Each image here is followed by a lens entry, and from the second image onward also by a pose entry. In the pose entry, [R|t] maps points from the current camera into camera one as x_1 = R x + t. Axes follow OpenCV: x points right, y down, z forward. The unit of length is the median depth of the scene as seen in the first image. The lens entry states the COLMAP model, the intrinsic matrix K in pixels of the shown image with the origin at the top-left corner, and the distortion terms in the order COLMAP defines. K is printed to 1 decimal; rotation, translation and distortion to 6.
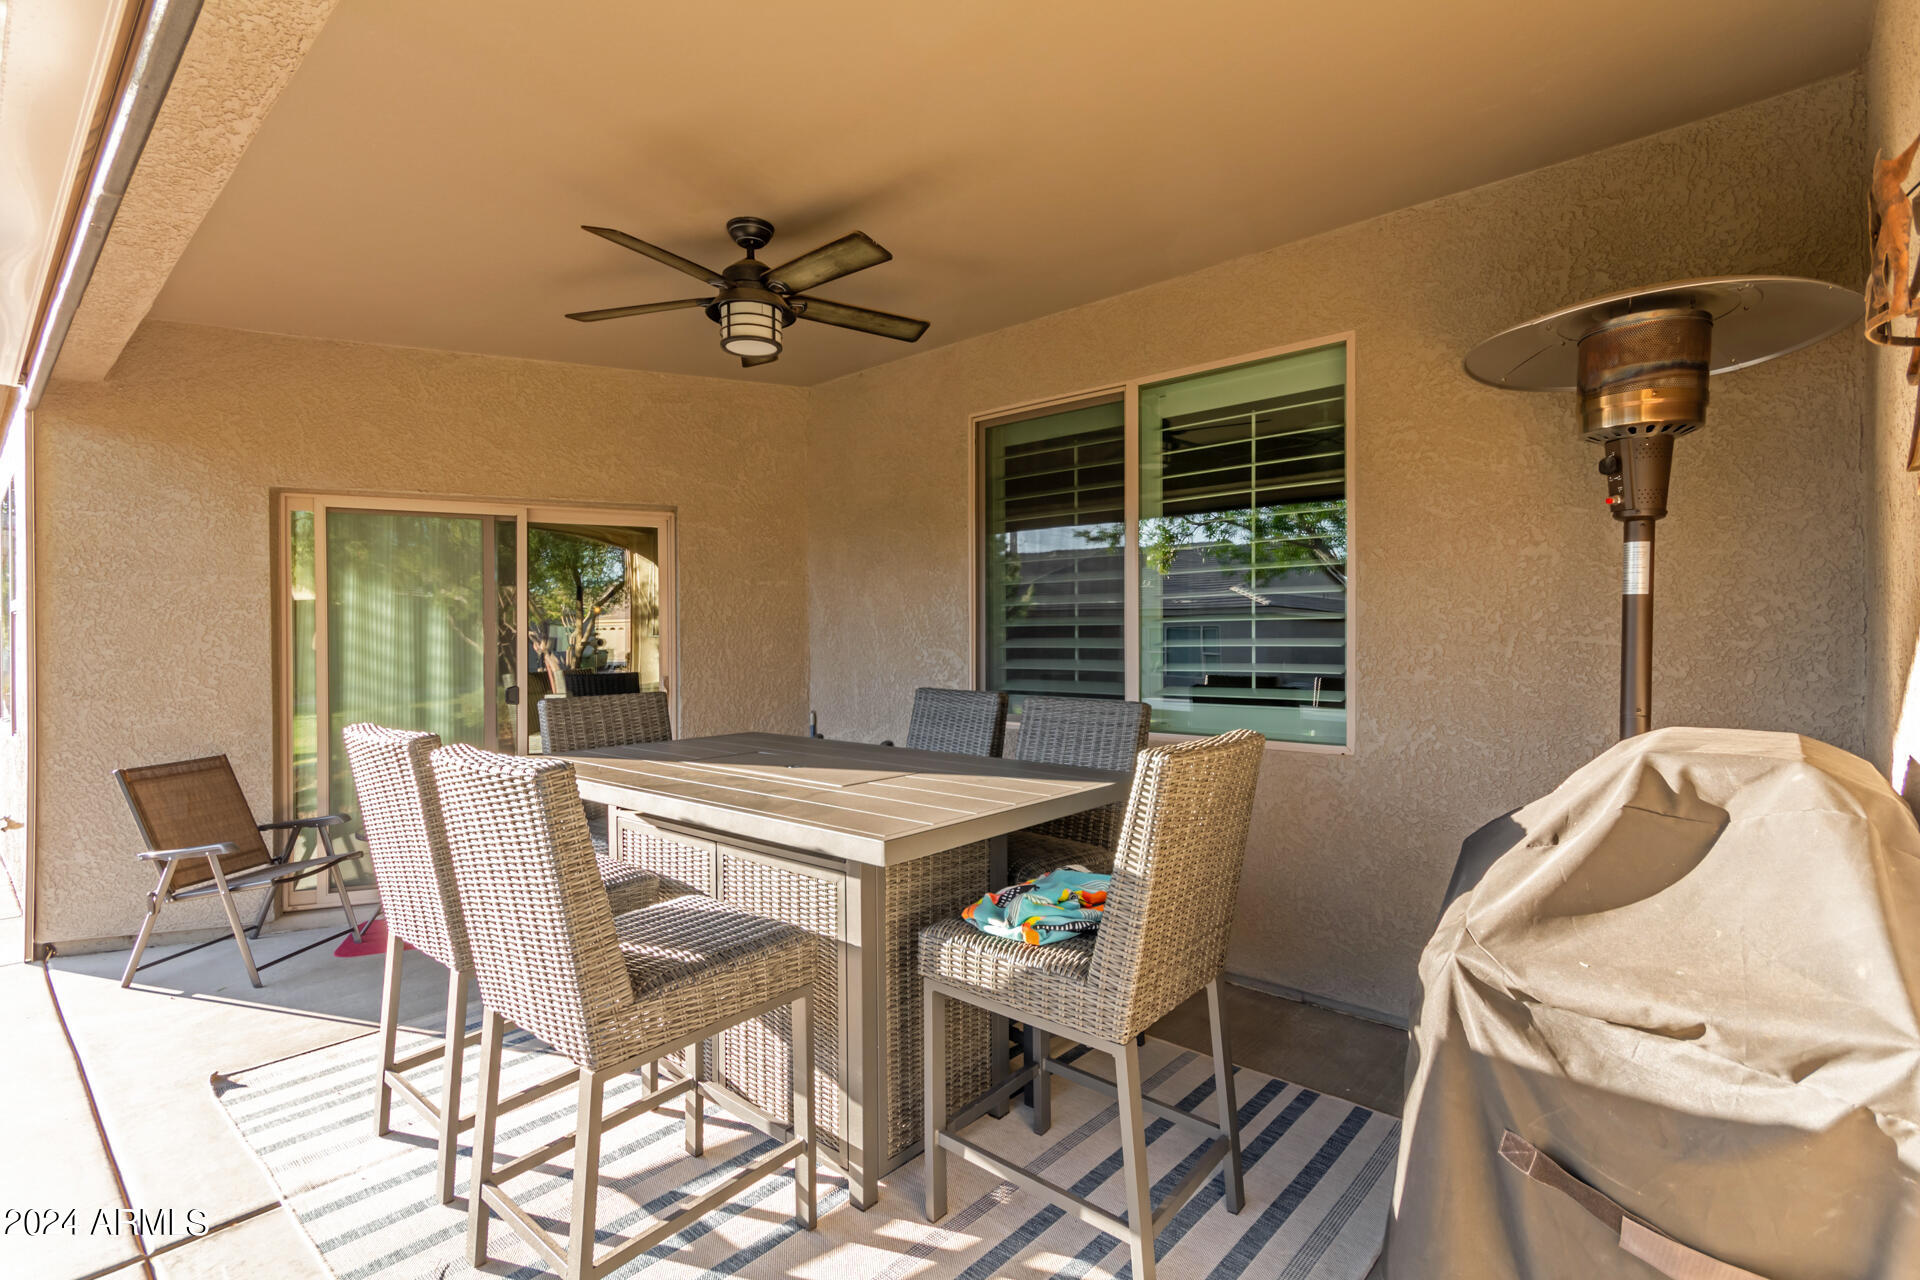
lens RADIAL K [[893.9, 0, 962.4], [0, 893.9, 647.4], [0, 0, 1]] dist [0.009556, -0.001402]
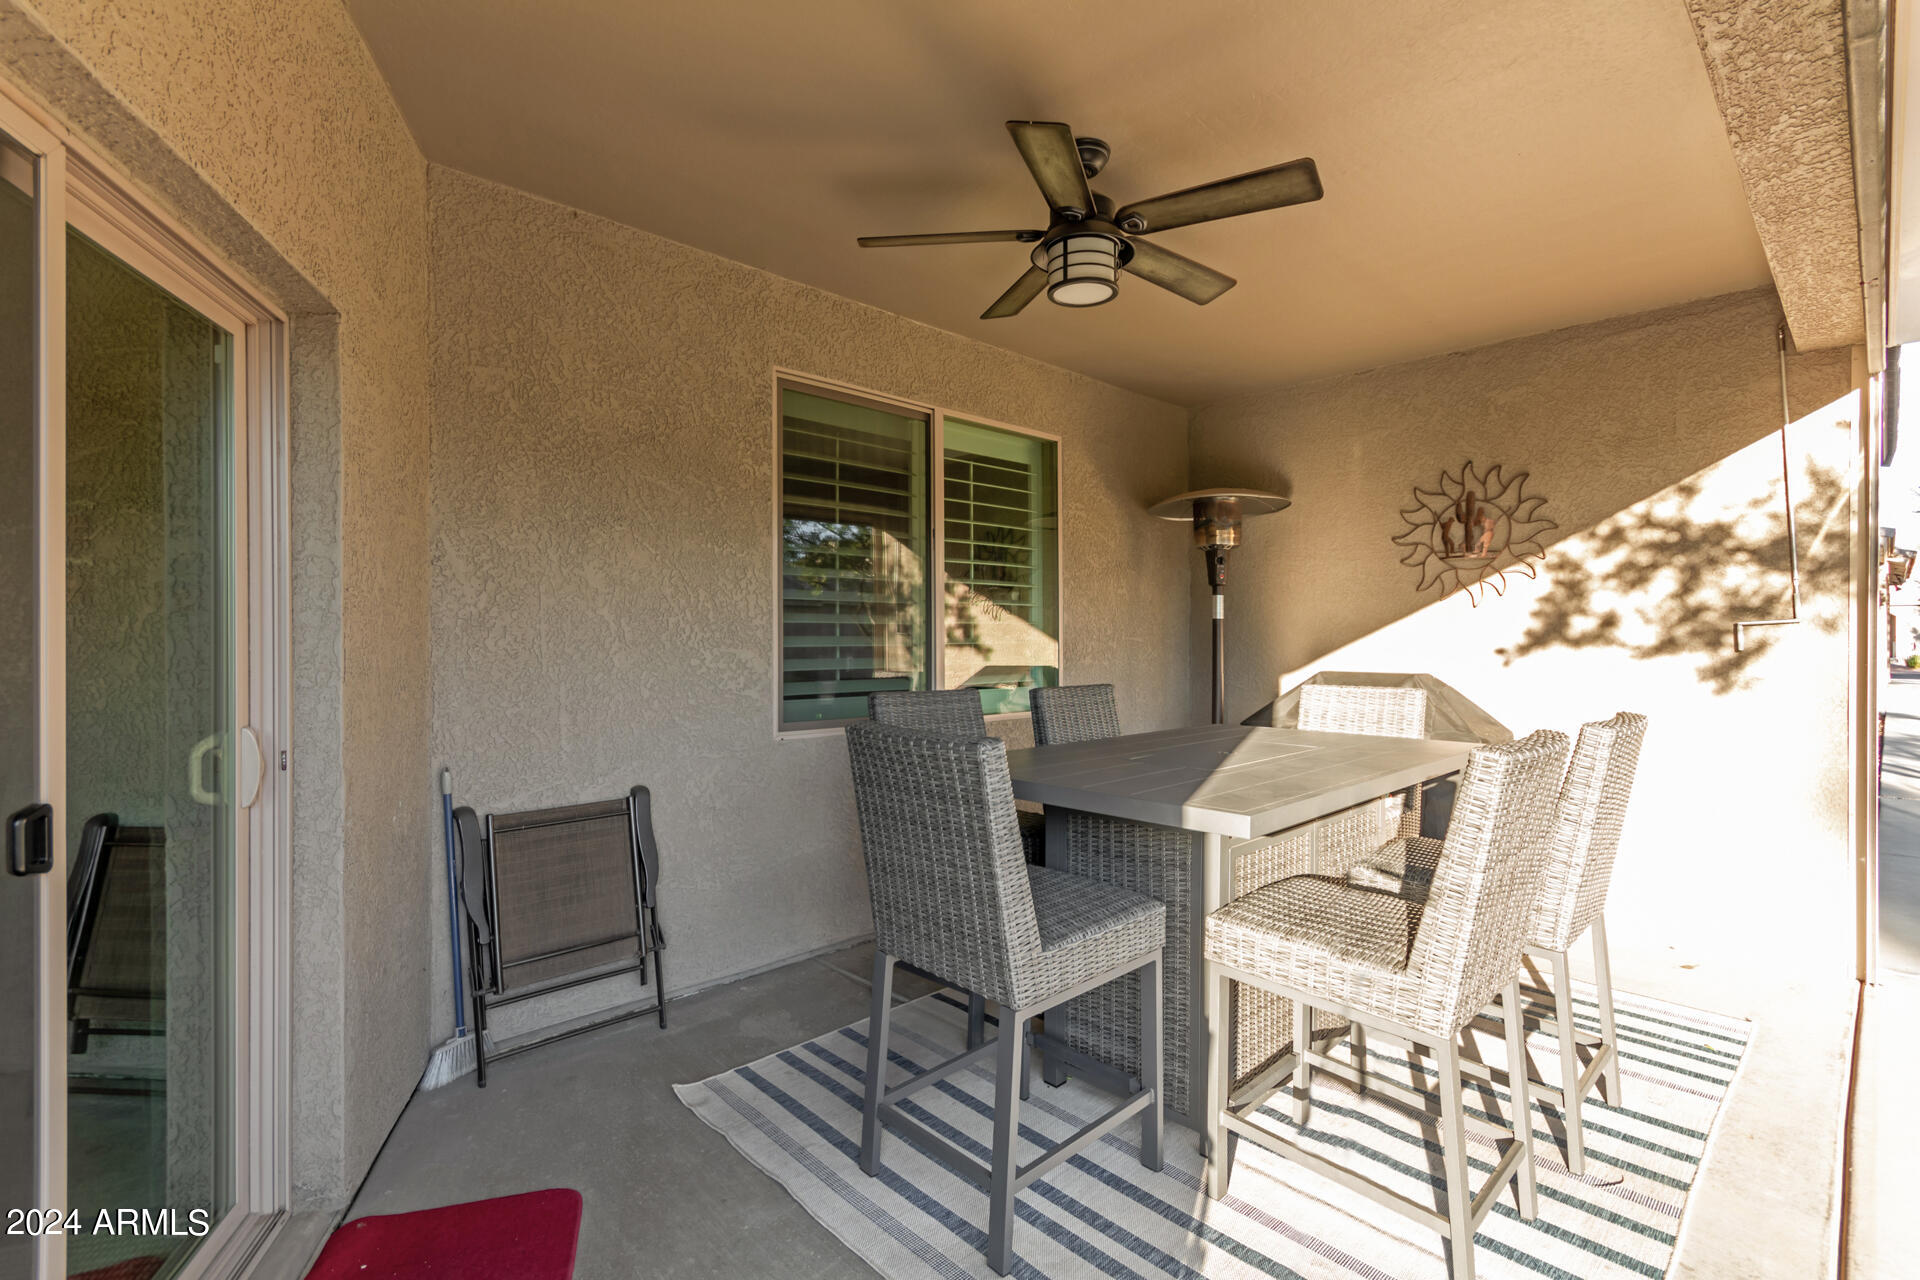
lens RADIAL K [[893.9, 0, 954.2], [0, 893.9, 638.1], [0, 0, 1]] dist [0.009556, -0.001402]
pose [[0.087409, 0.000189, 0.996173, -0.786615], [0.003567, 0.999994, -0.000502, -0.006806], [-0.996166, 0.003597, 0.087408, 0.746913]]
